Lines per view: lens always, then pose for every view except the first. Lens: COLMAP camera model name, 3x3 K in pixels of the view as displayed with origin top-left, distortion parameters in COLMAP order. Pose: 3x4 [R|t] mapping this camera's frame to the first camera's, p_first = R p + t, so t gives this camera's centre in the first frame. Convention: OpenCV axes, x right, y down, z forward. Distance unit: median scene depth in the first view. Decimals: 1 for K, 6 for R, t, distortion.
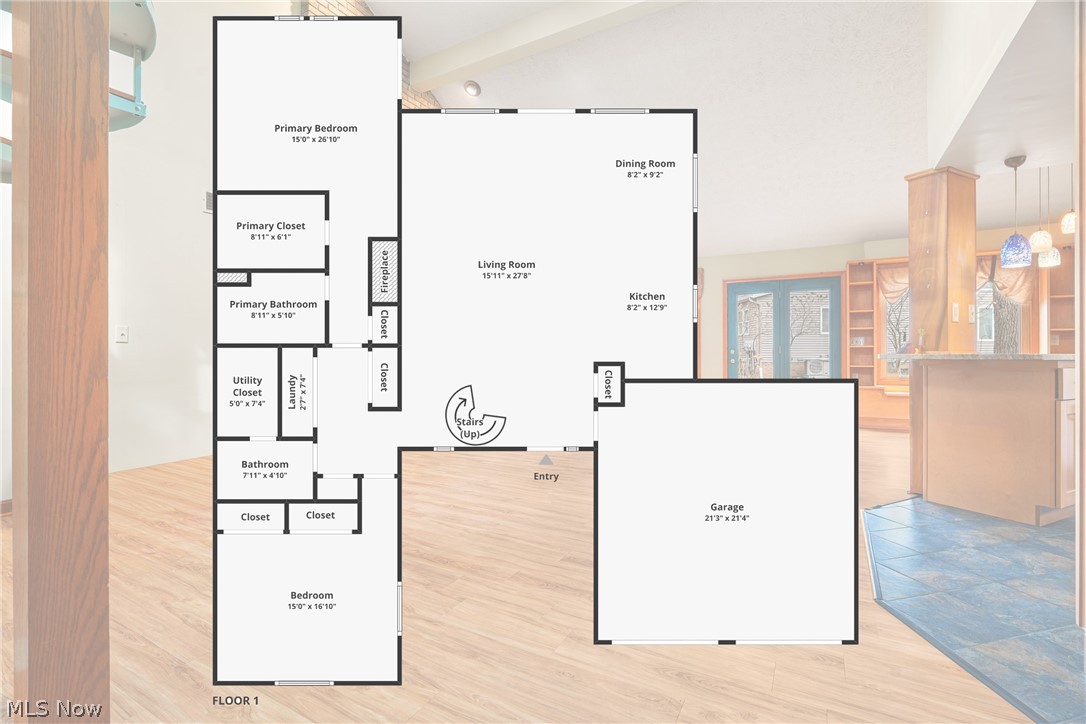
lens RADIAL K [[497.5, 0, 547.1], [0, 497.5, 359.0], [0, 0, 1]] dist [-0.008135, 0.001771]
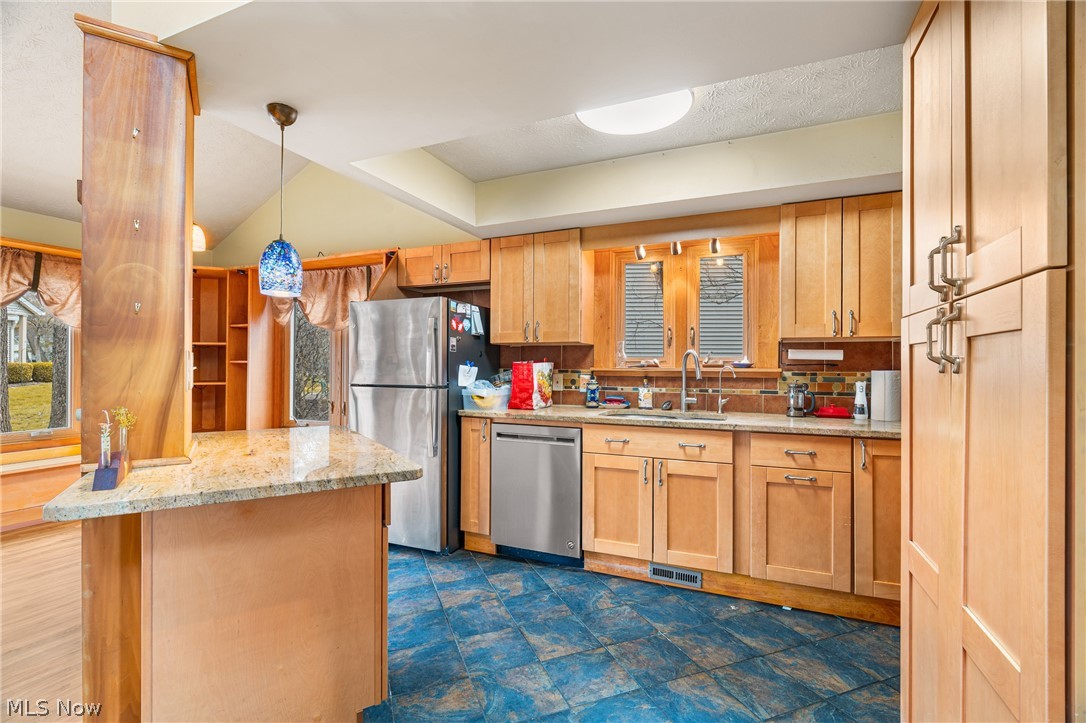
lens RADIAL K [[497.5, 0, 536.1], [0, 497.5, 361.1], [0, 0, 1]] dist [-0.008135, 0.001771]
pose [[-0.086822, 0.009555, 0.996178, 0.310117], [0.004348, 0.999948, -0.009212, -0.092654], [-0.996214, 0.003532, -0.086859, 0.677991]]
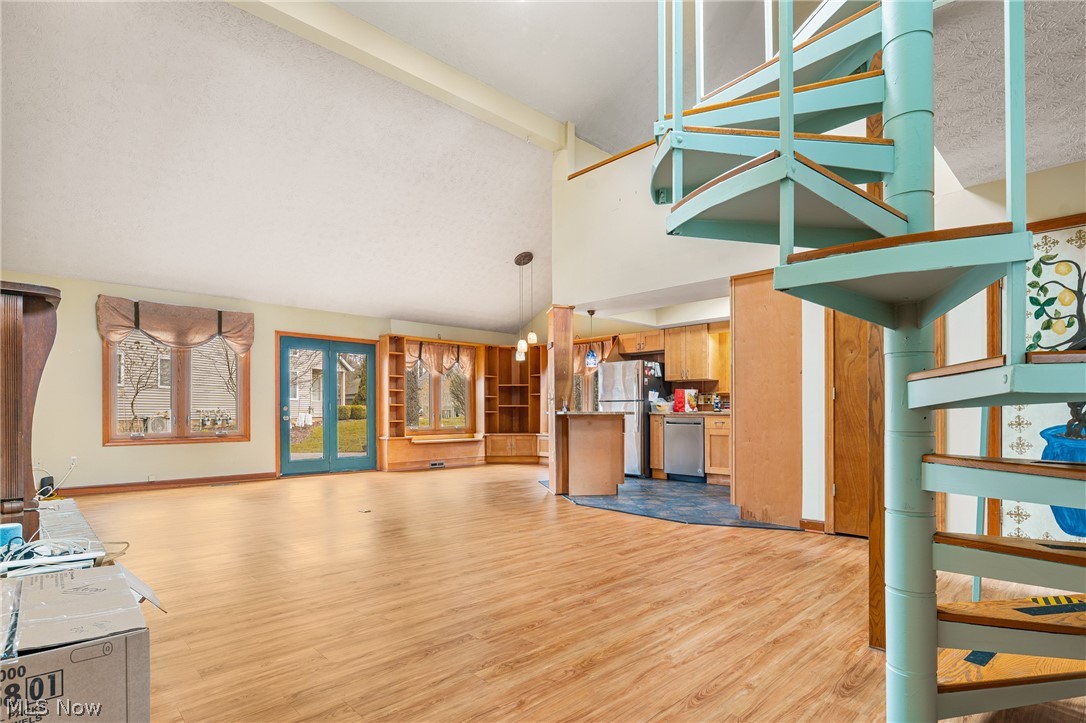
lens RADIAL K [[544.9, 0, 535.4], [0, 544.9, 402.2], [0, 0, 1]] dist [0.007582, 0.000726]
pose [[0.295610, 0.017134, 0.955155, -1.051592], [0.007467, 0.999767, -0.020245, -0.003556], [-0.955279, 0.013116, 0.295414, 0.521157]]
